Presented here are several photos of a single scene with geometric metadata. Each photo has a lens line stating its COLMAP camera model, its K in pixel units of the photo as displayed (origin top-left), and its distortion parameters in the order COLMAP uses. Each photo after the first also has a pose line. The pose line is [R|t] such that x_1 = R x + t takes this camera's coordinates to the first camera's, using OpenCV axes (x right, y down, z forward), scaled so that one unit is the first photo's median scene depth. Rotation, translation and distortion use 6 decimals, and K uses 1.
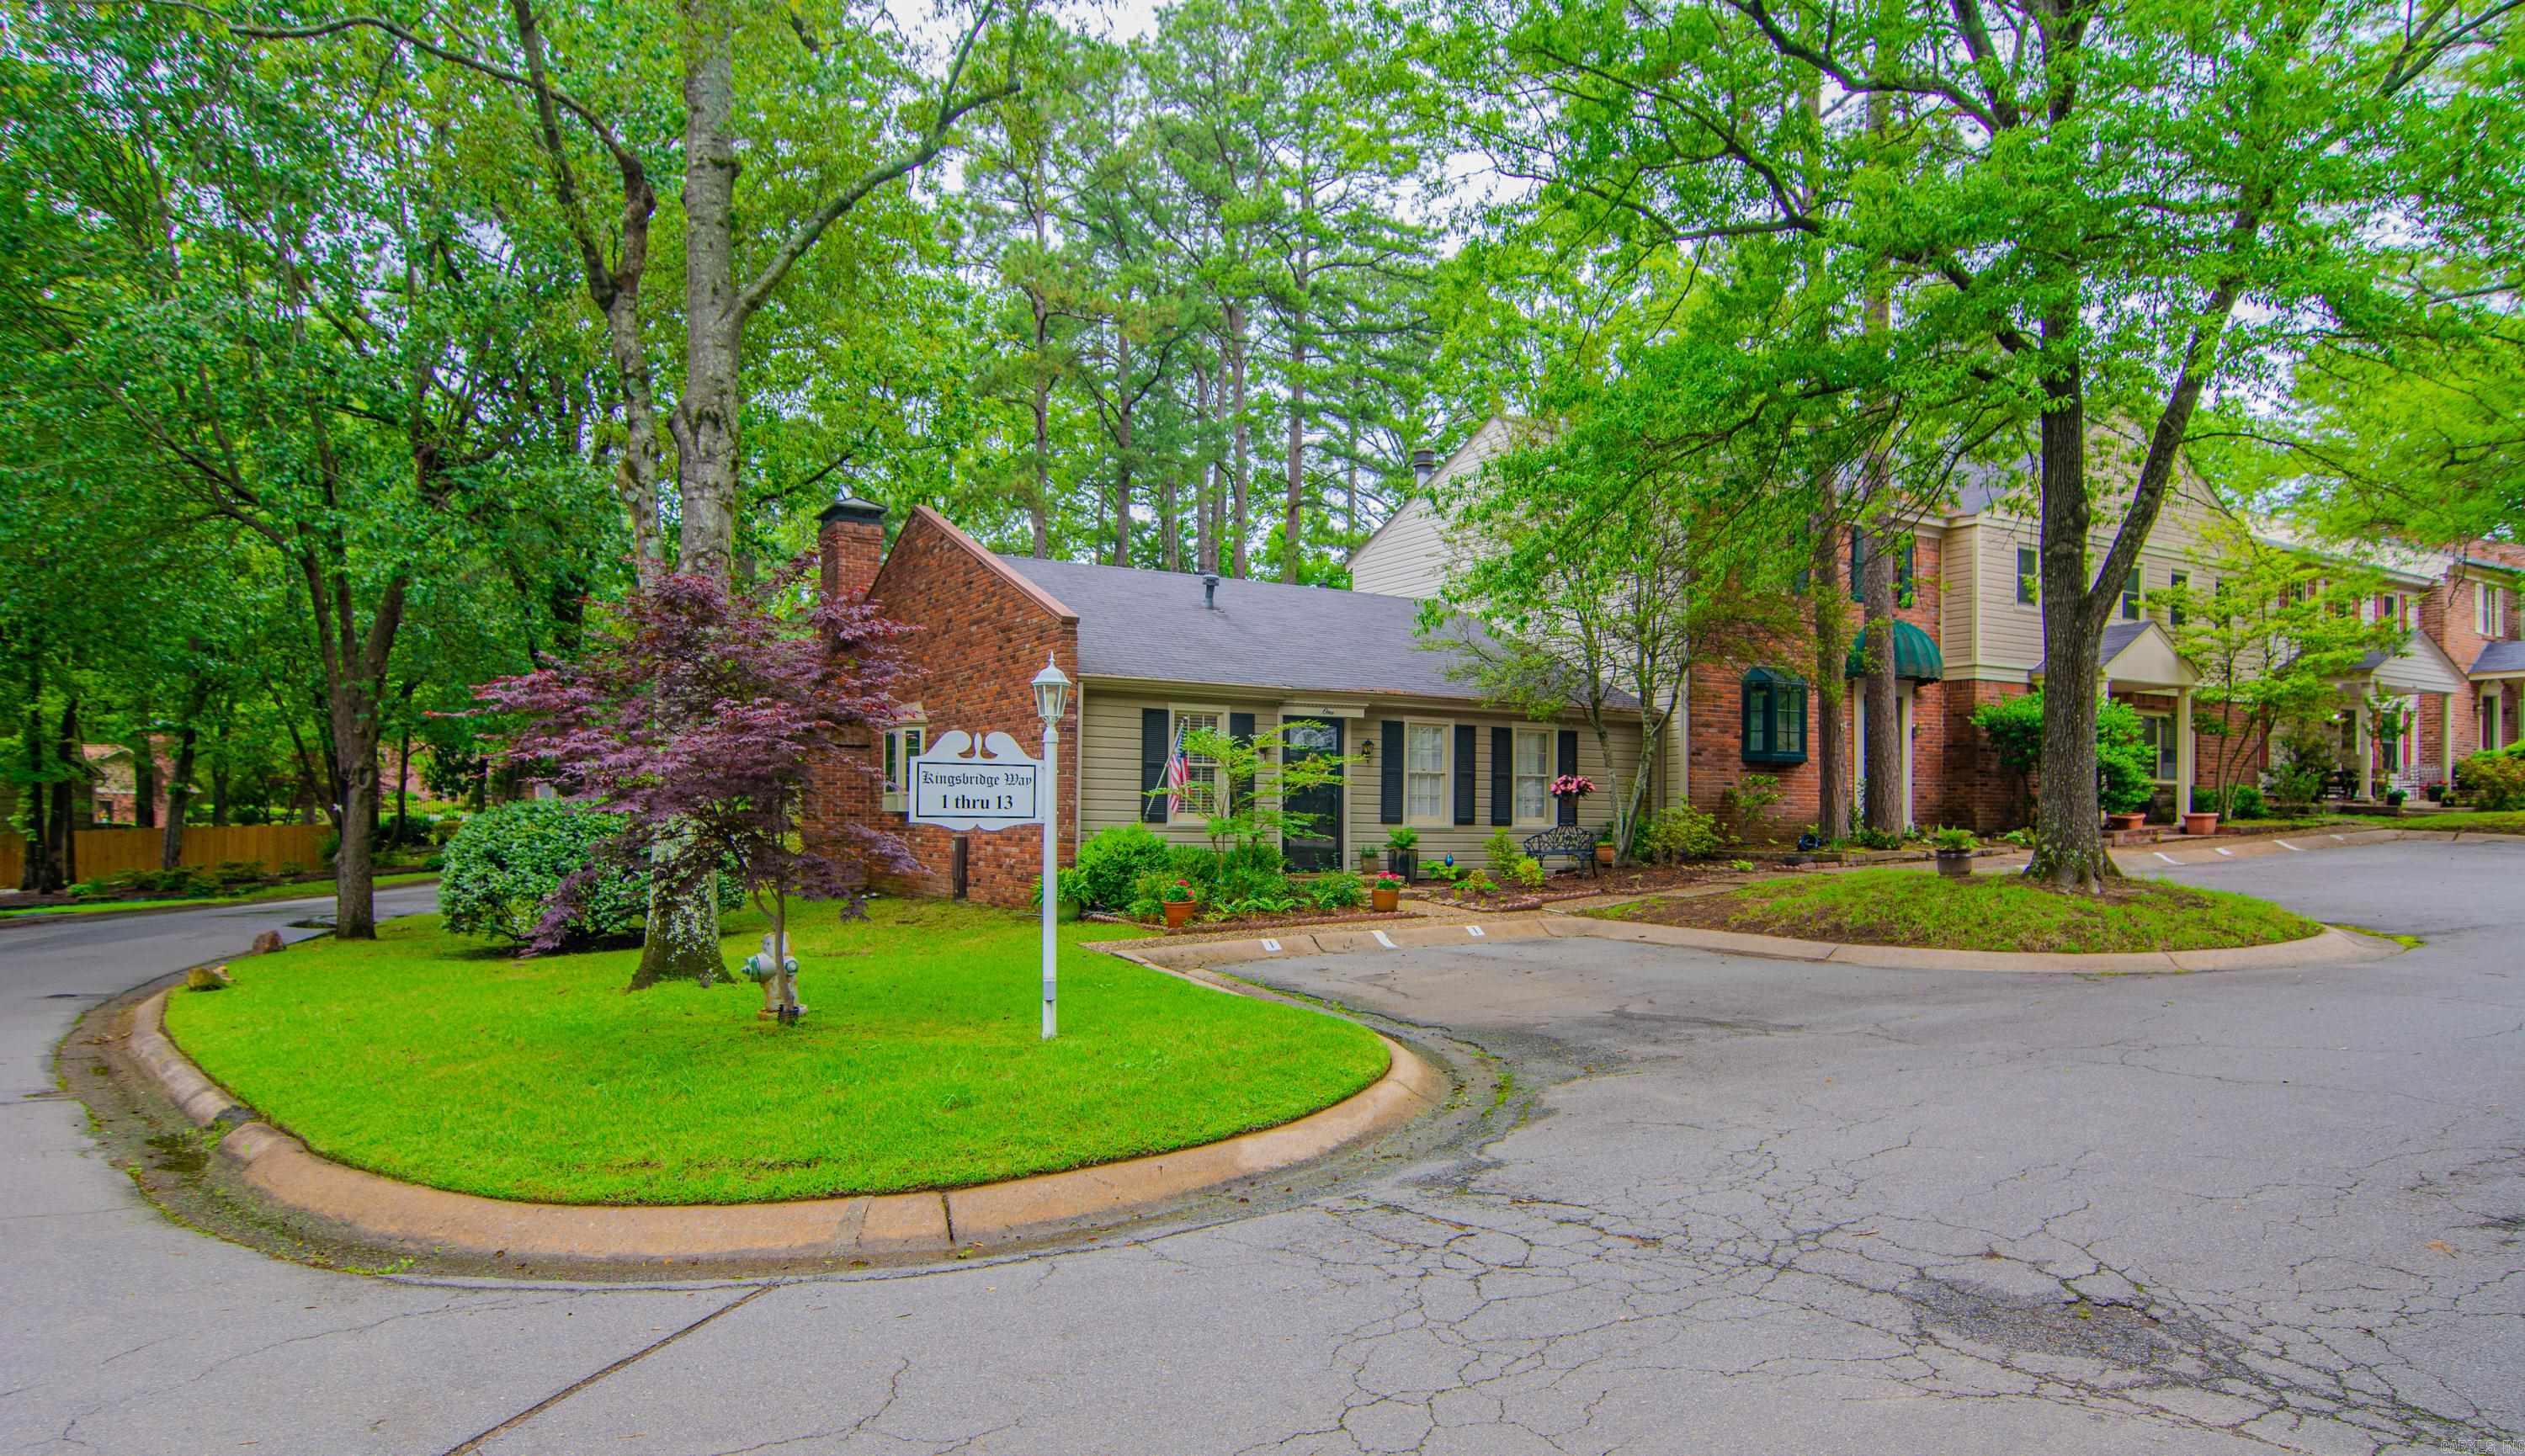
lens RADIAL K [[1899.6, 0, 1262.2], [0, 1899.6, 737.4], [0, 0, 1]] dist [-0.028958, -0.011238]
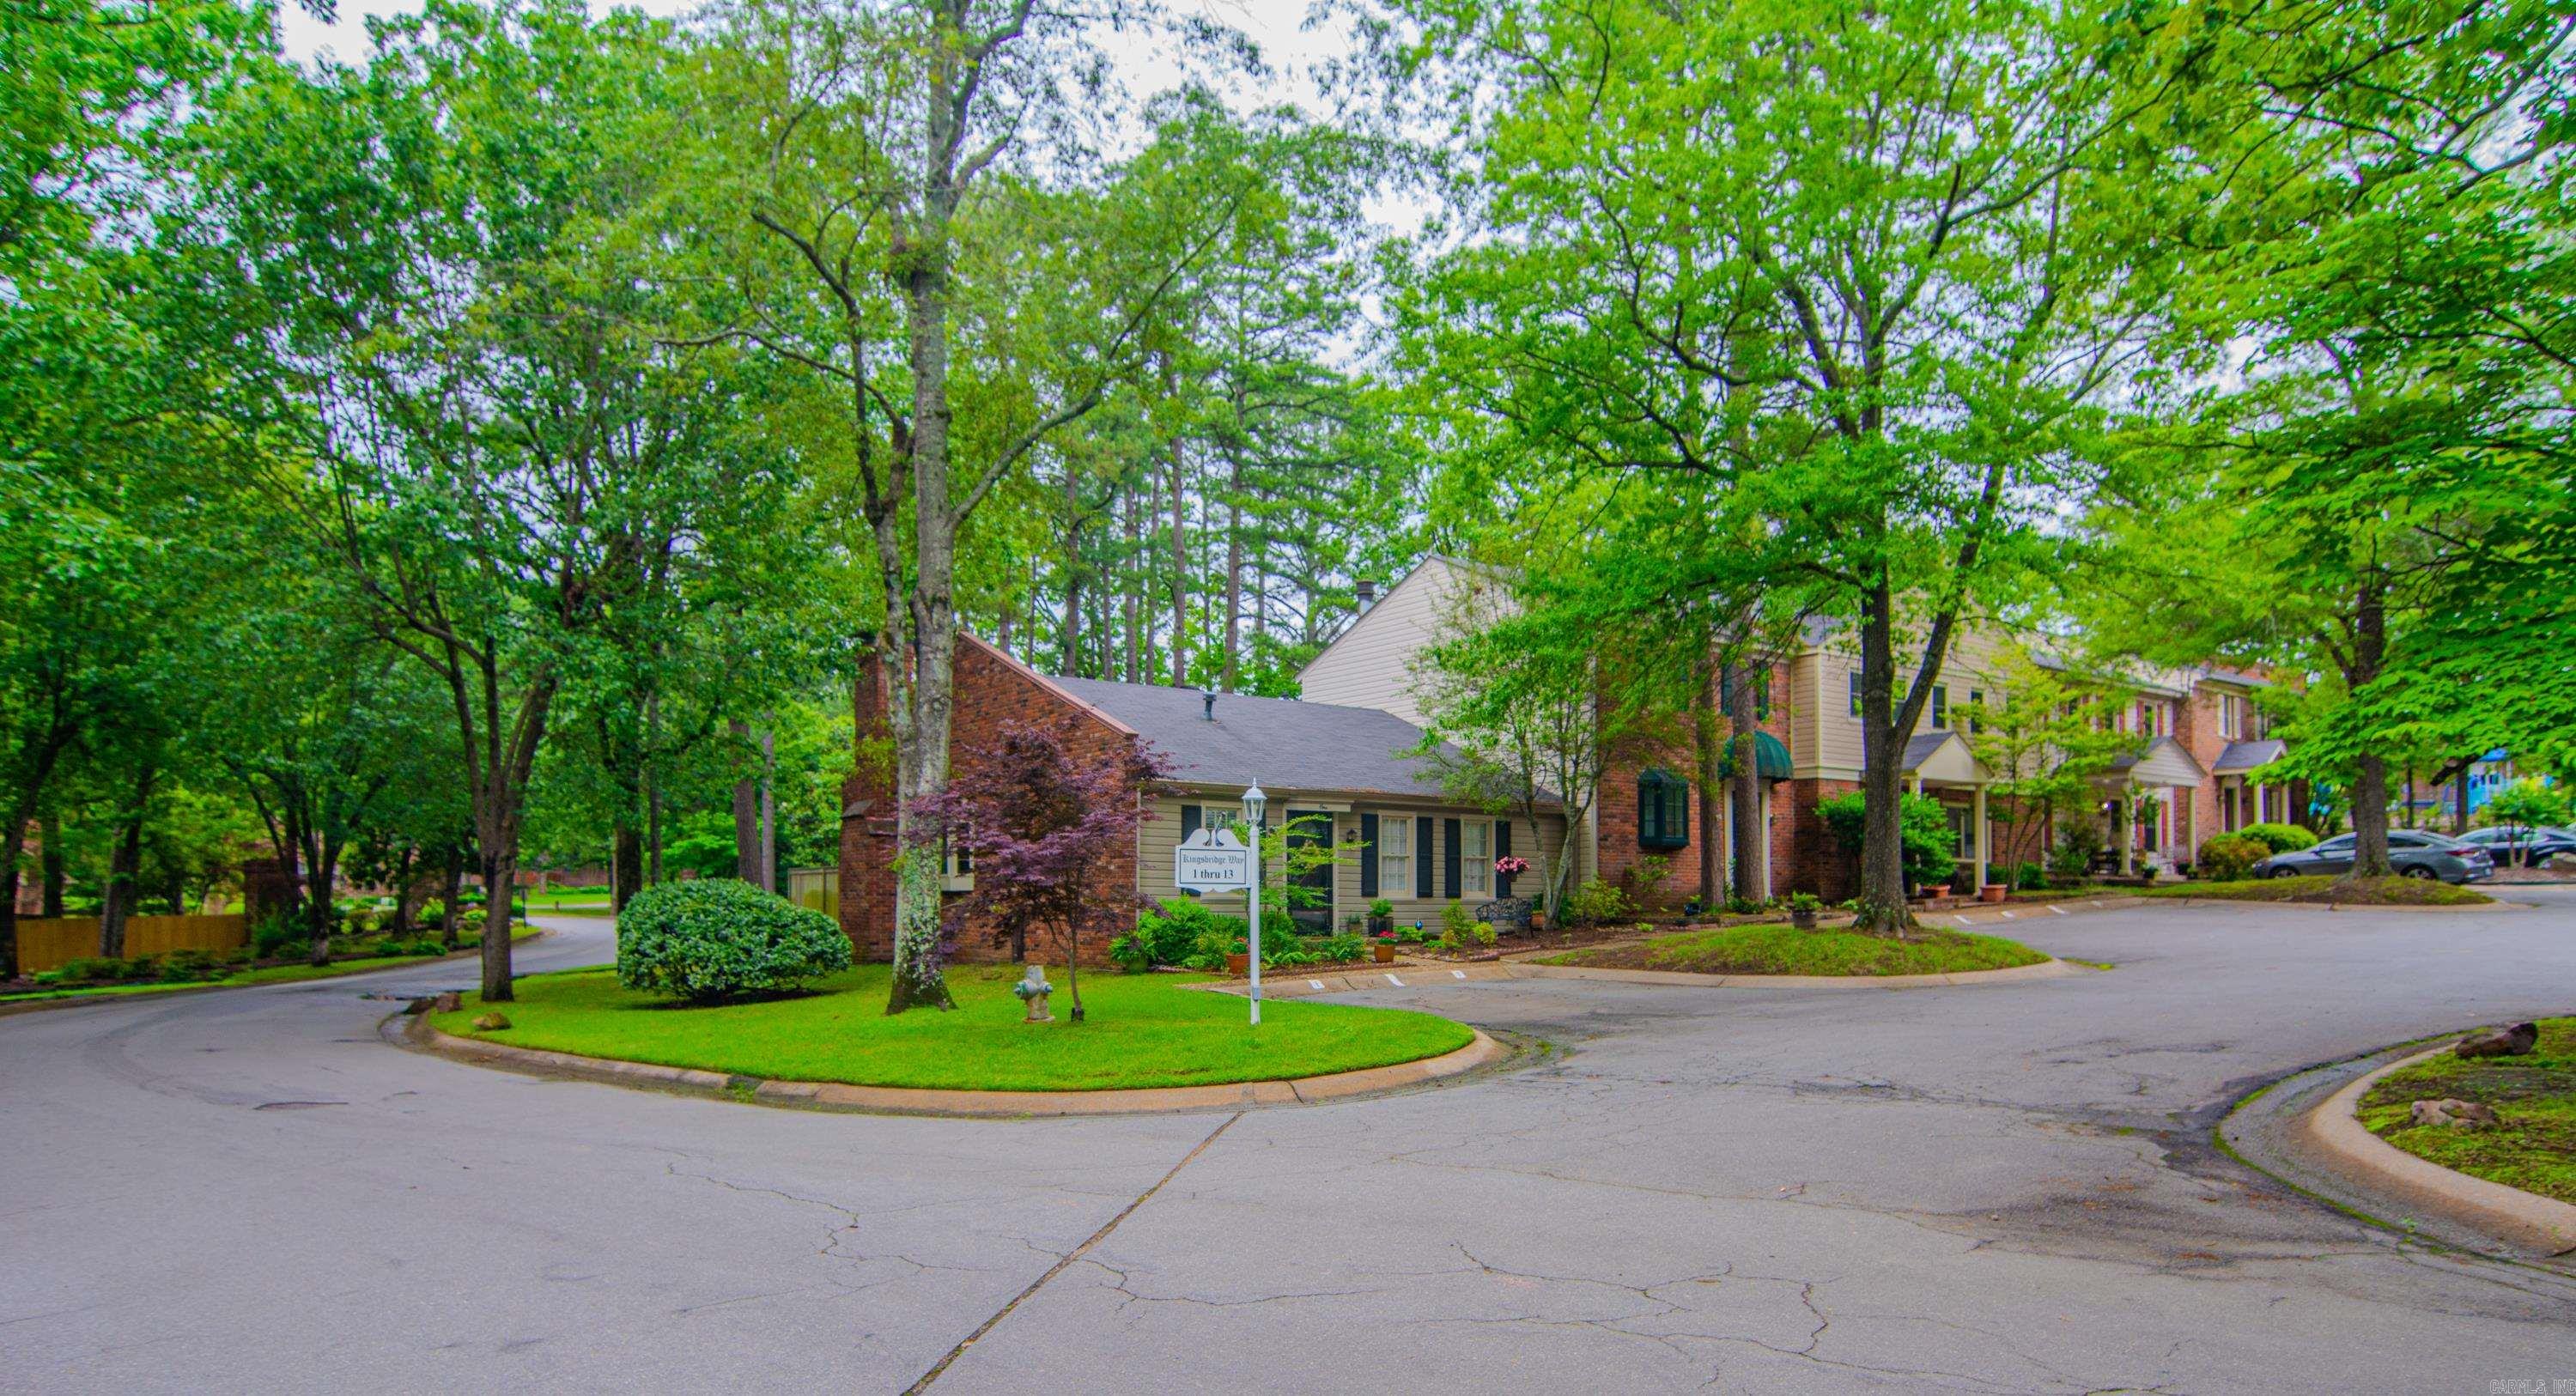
lens RADIAL K [[2493.2, 0, 1288.6], [0, 2493.2, 697.7], [0, 0, 1]] dist [-0.033448, 0.000000]
pose [[0.988823, 0.004544, 0.149024, -0.225938], [0.002423, 0.998913, -0.046540, -0.009037], [-0.149074, 0.046381, 0.987738, -0.606210]]
